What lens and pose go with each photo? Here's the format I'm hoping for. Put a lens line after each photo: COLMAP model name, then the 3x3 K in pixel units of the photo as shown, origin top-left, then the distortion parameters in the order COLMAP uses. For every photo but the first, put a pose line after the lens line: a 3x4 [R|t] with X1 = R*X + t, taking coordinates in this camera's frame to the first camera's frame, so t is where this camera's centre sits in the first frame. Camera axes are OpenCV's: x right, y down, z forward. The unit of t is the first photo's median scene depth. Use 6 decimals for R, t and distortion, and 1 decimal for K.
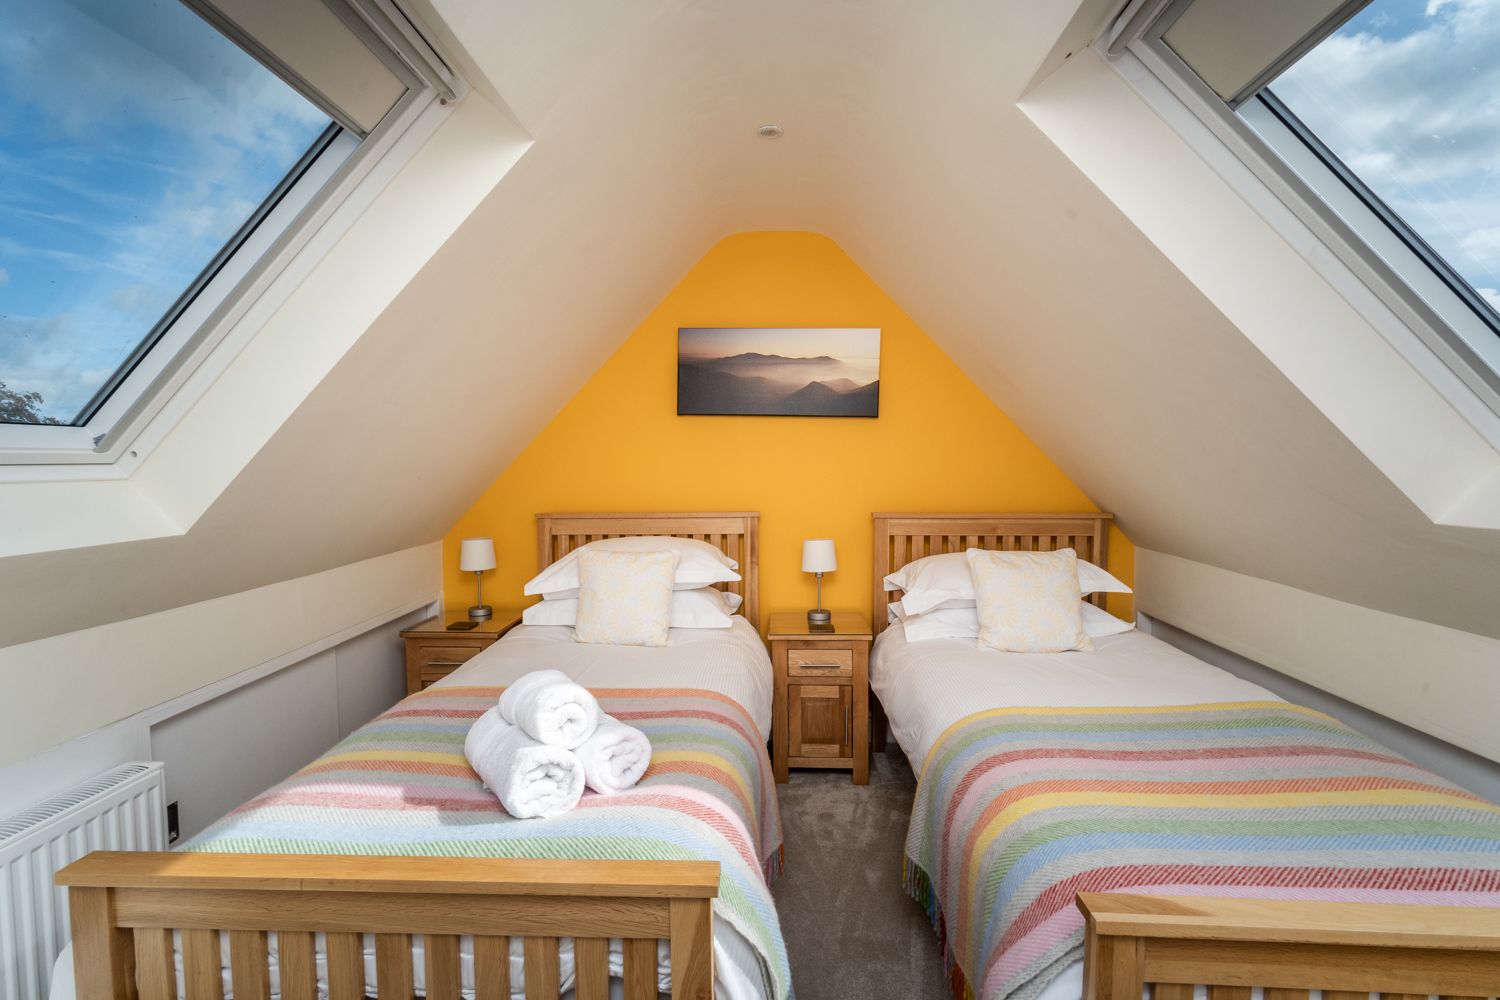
lens RADIAL K [[673.5, 0, 743.2], [0, 673.5, 498.0], [0, 0, 1]] dist [-0.014130, 0.000038]
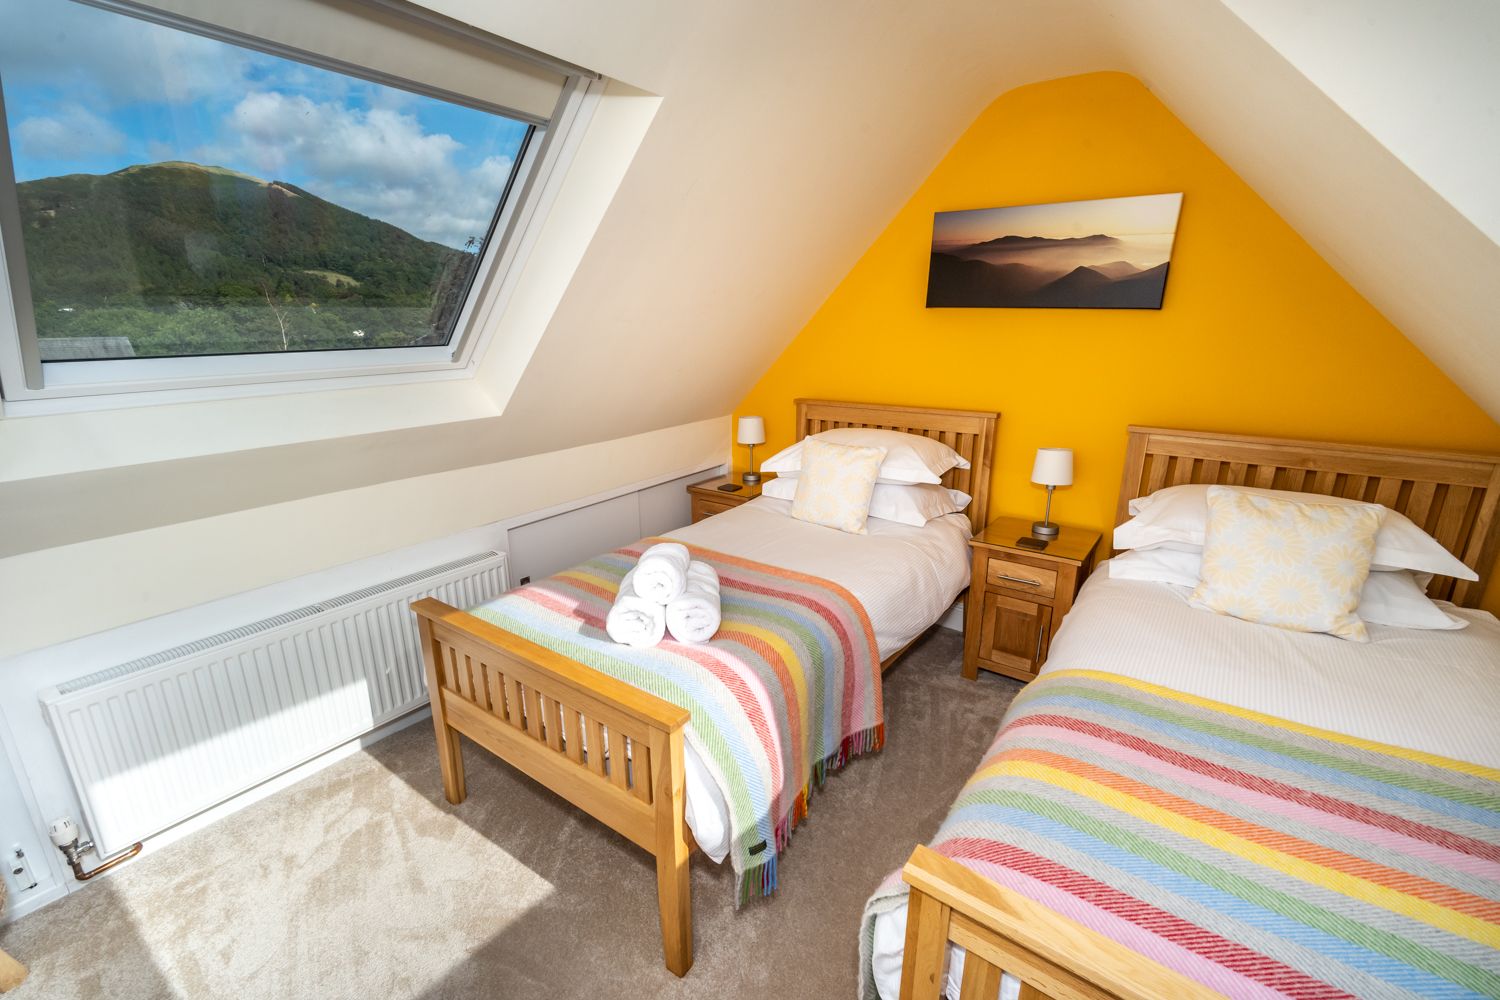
lens RADIAL K [[663.3, 0, 763.2], [0, 663.3, 498.4], [0, 0, 1]] dist [-0.001627, -0.000263]
pose [[0.827611, 0.151569, -0.540451, 0.306591], [-0.029128, 0.973151, 0.228316, -0.074272], [0.560546, -0.173214, 0.809805, 0.034583]]
